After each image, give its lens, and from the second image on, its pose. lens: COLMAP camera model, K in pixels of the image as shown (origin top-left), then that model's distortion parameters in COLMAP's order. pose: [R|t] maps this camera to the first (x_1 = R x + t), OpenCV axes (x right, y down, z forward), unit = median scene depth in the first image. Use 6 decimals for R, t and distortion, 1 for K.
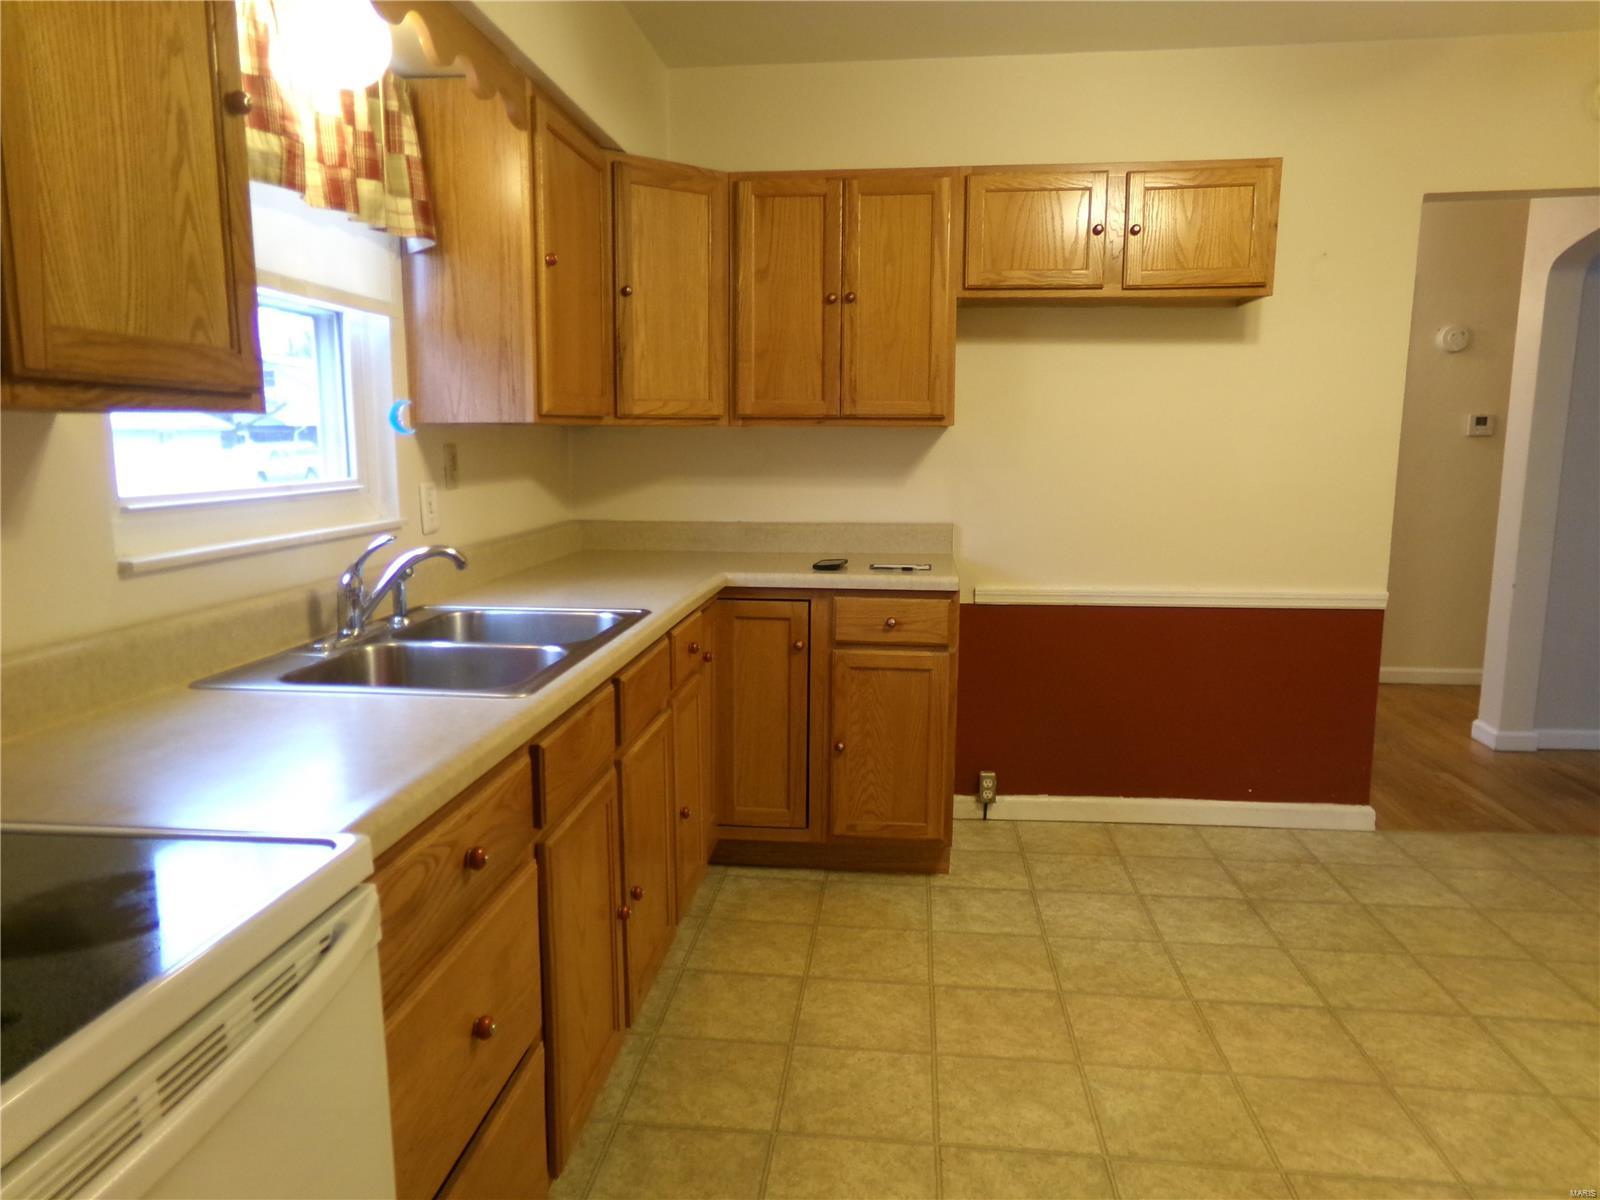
lens RADIAL K [[1062.5, 0, 800.0], [0, 1062.5, 600.0], [0, 0, 1]] dist [0.000917, 0.003077]
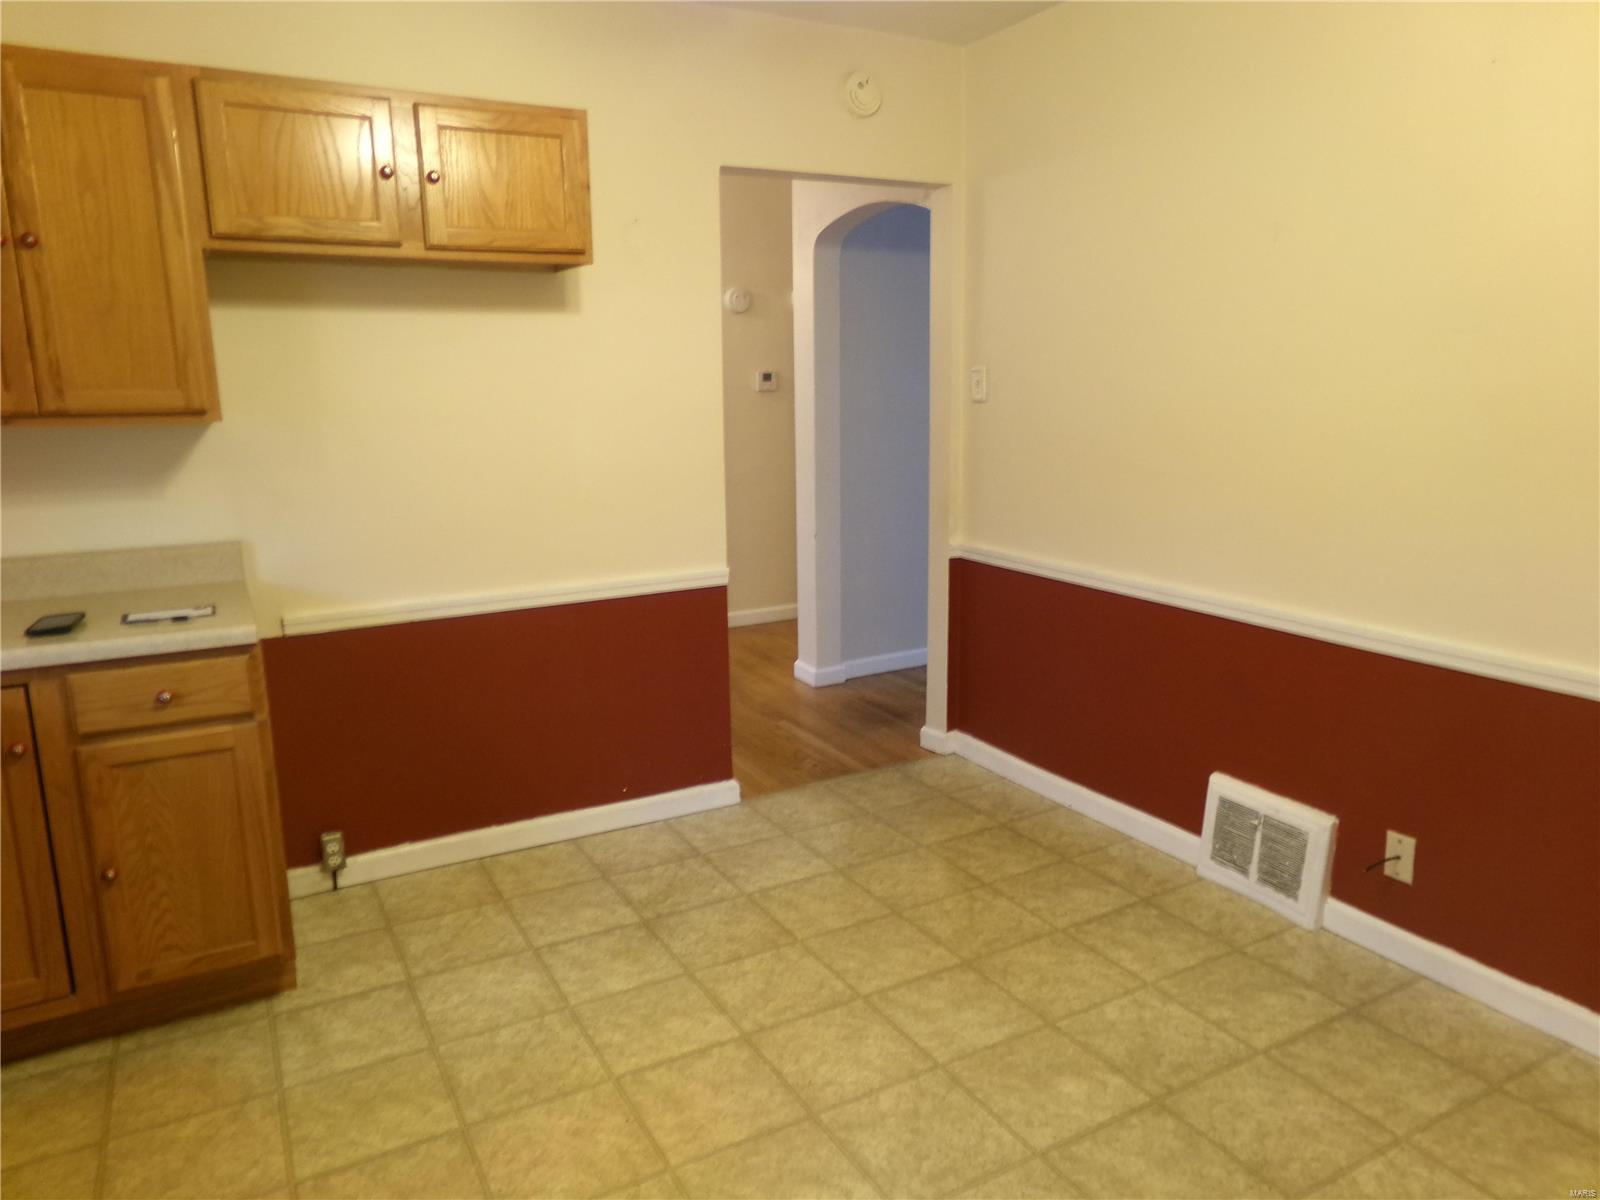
lens RADIAL K [[1062.5, 0, 800.0], [0, 1062.5, 600.0], [0, 0, 1]] dist [0.000917, 0.003077]
pose [[0.811260, -0.130627, 0.569906, 0.030901], [0.092897, 0.991139, 0.094939, -0.072200], [-0.577258, -0.024078, 0.816207, 0.146723]]
